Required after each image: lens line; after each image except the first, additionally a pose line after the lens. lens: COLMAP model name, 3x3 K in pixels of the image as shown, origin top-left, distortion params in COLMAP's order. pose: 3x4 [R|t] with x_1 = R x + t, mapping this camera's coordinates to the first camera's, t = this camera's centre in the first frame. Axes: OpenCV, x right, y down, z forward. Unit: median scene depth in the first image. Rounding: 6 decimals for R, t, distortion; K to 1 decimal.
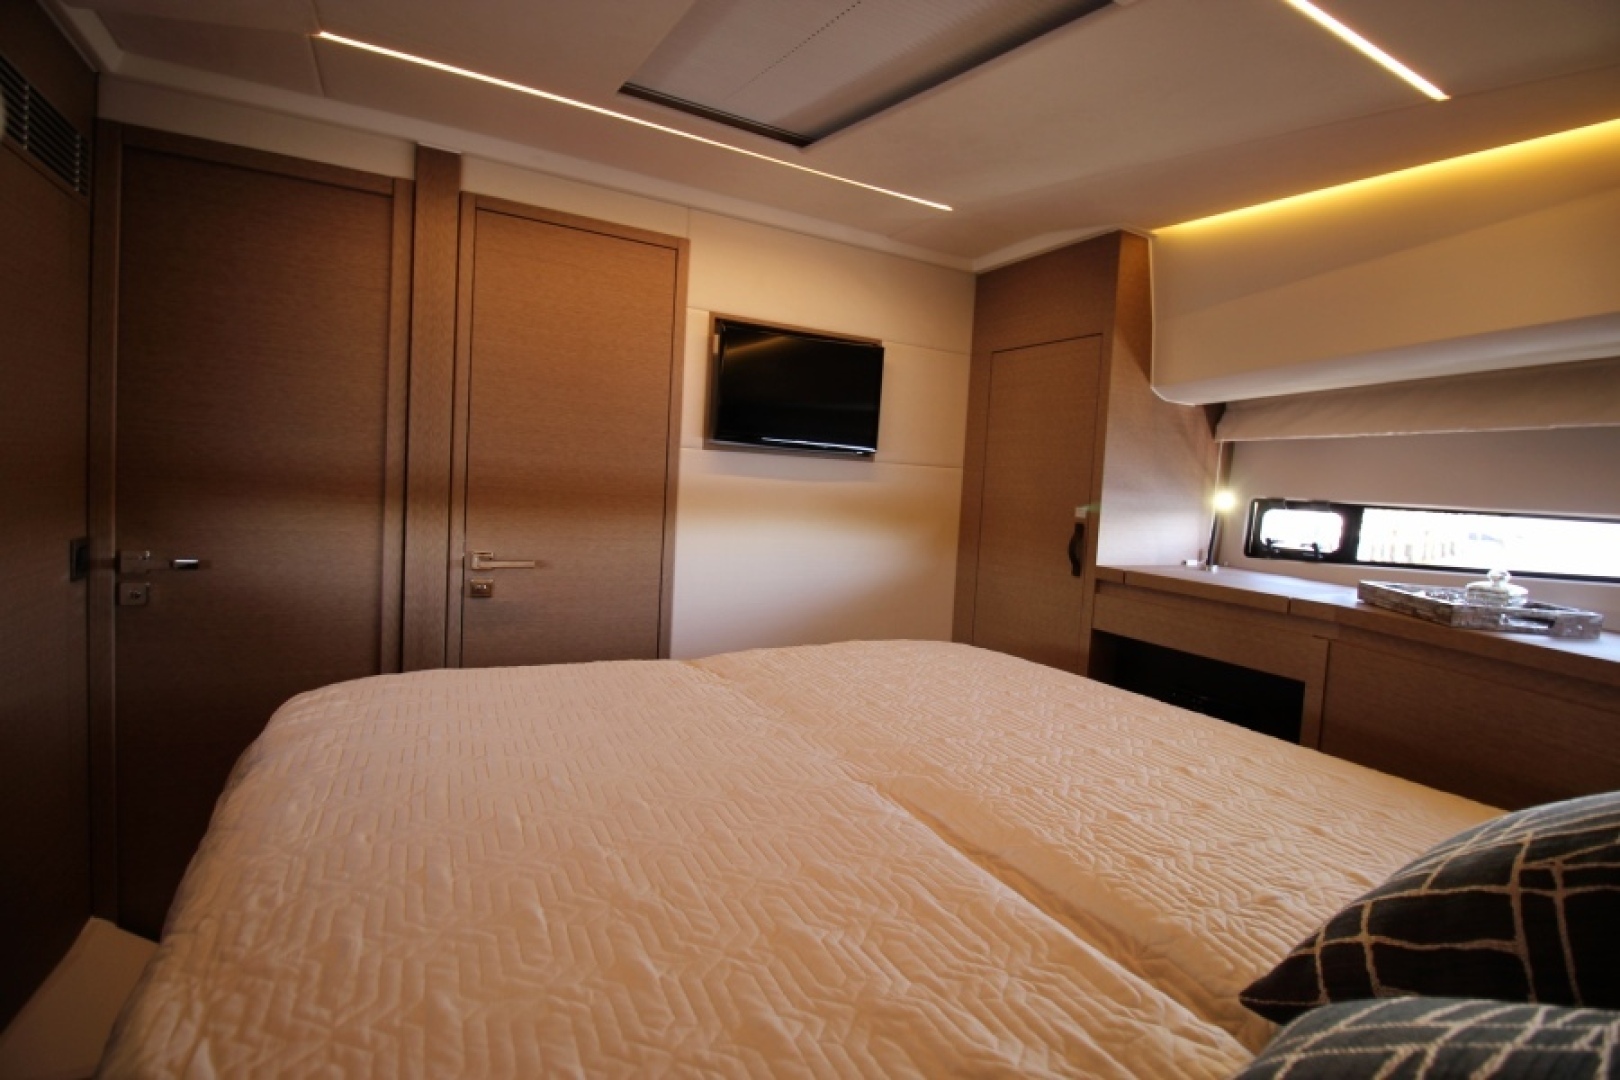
lens RADIAL K [[738.5, 0, 810.9], [0, 738.5, 478.3], [0, 0, 1]] dist [0.000703, -0.012638]
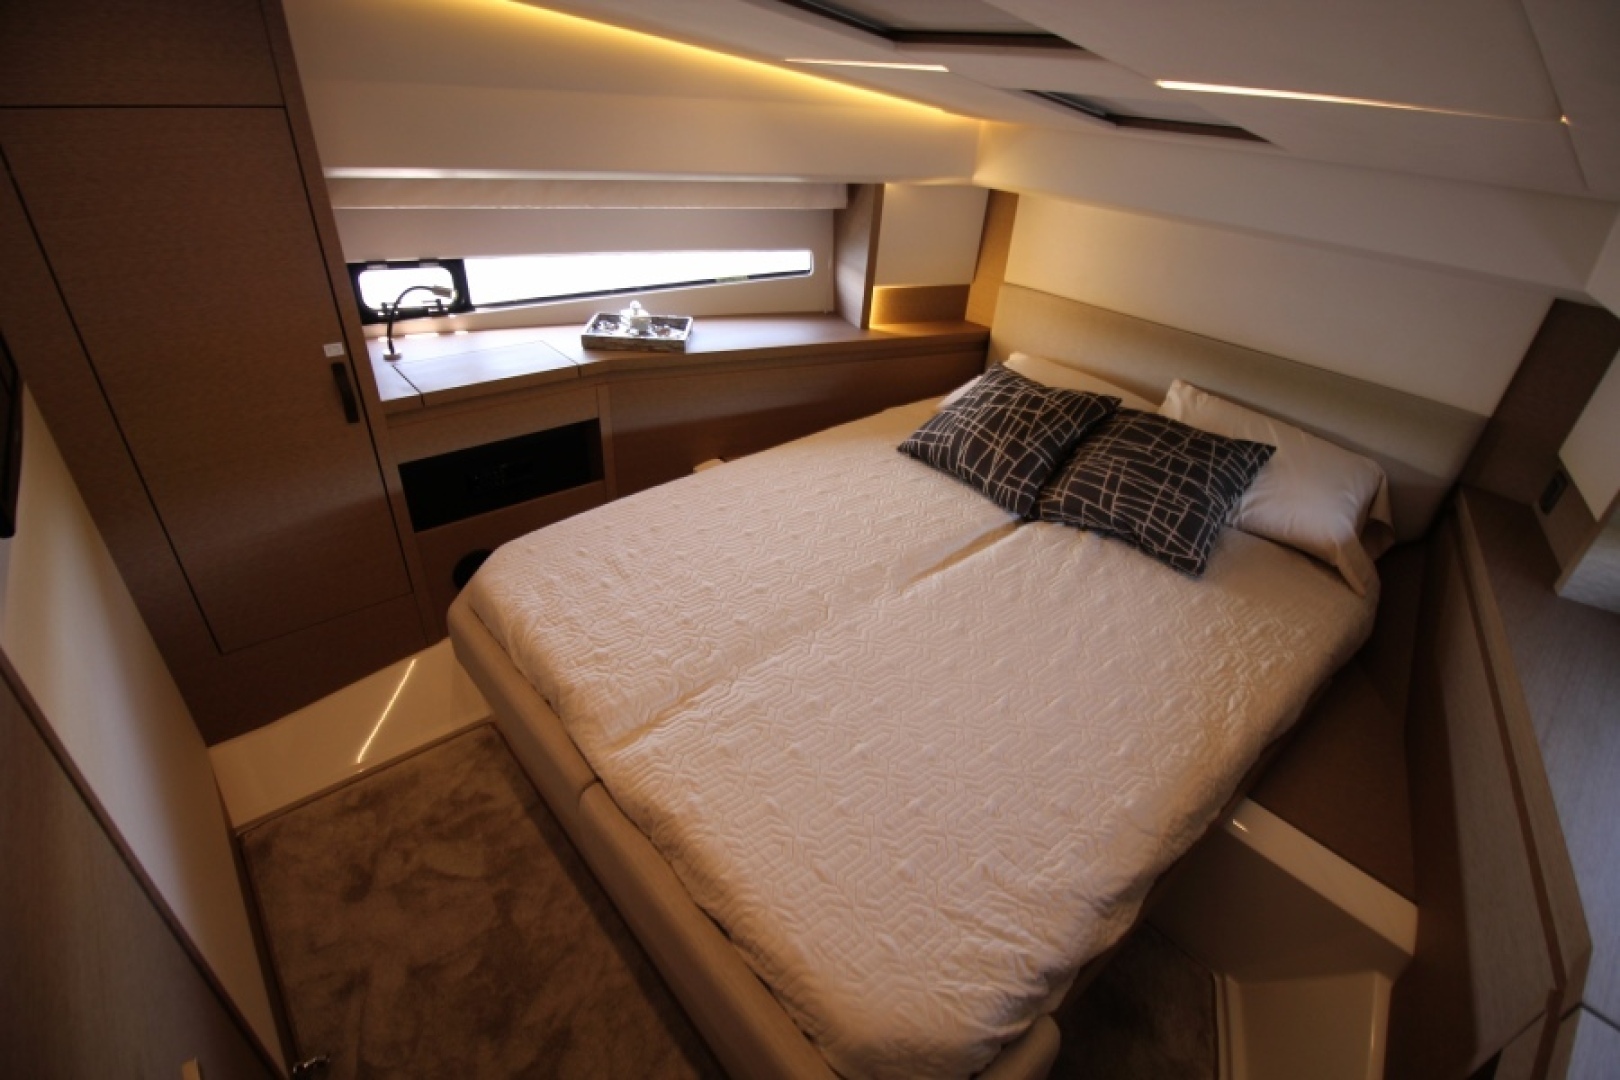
lens RADIAL K [[760.6, 0, 810.0], [0, 760.6, 540.0], [0, 0, 1]] dist [-0.000402, -0.016836]
pose [[-0.211904, -0.577122, 0.788687, -1.386267], [-0.069995, 0.813904, 0.576768, -0.797119], [-0.974781, 0.067015, -0.212865, 1.805263]]
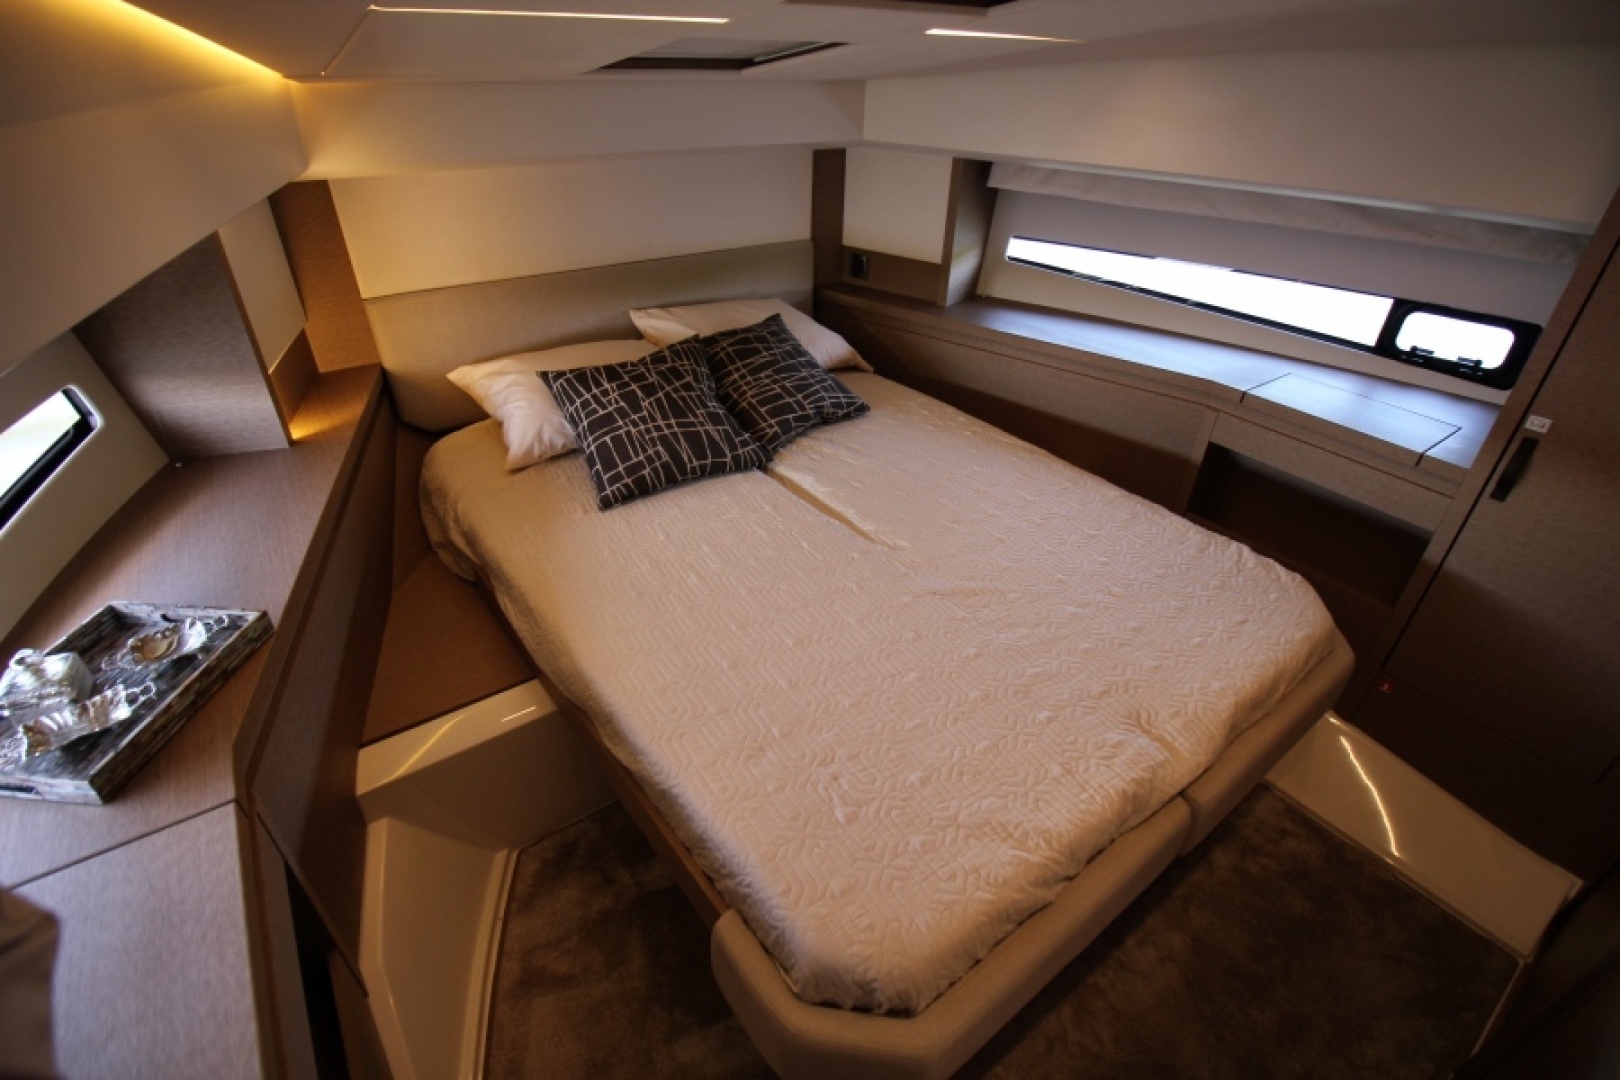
lens RADIAL K [[760.6, 0, 810.0], [0, 760.6, 540.0], [0, 0, 1]] dist [-0.000402, -0.016836]
pose [[-0.984393, 0.008028, -0.175802, 0.717669], [-0.089585, 0.836983, 0.539846, -0.656372], [0.151477, 0.547170, -0.823201, 2.831928]]
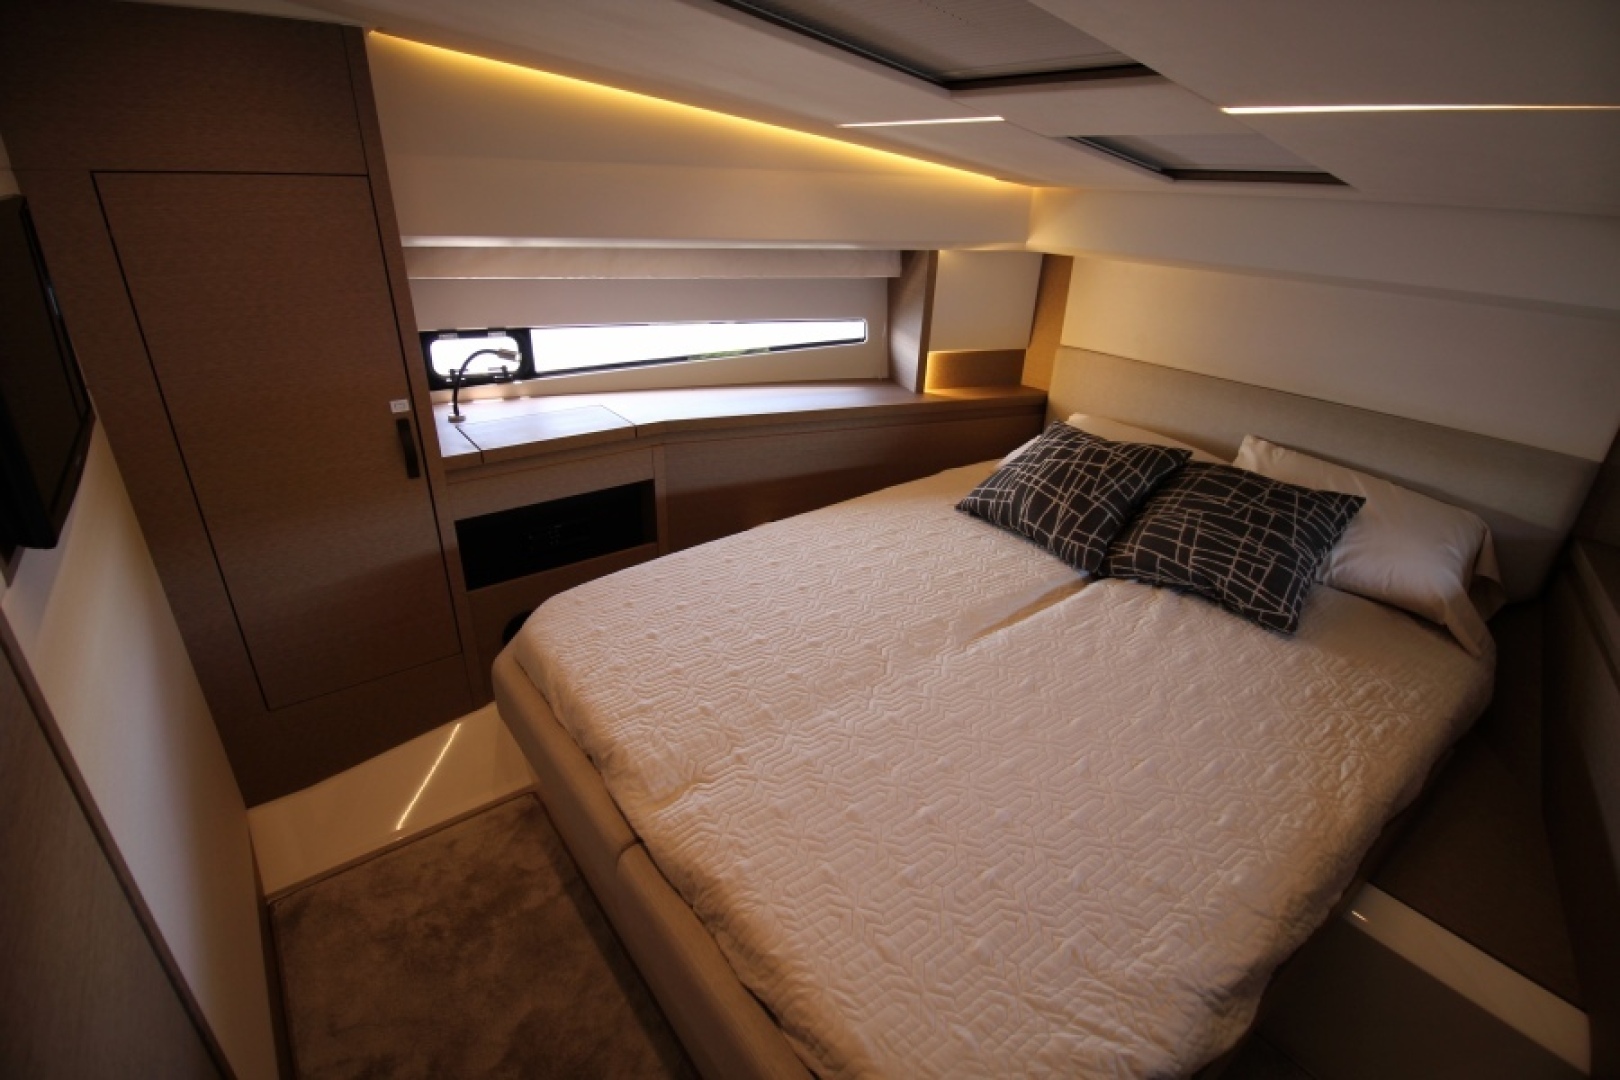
lens RADIAL K [[759.7, 0, 814.6], [0, 759.7, 534.4], [0, 0, 1]] dist [0.001007, -0.017543]
pose [[-0.159998, -0.478541, 0.863365, -1.361118], [-0.040358, 0.877072, 0.478660, -0.671935], [-0.986292, 0.041741, -0.159643, 1.807347]]
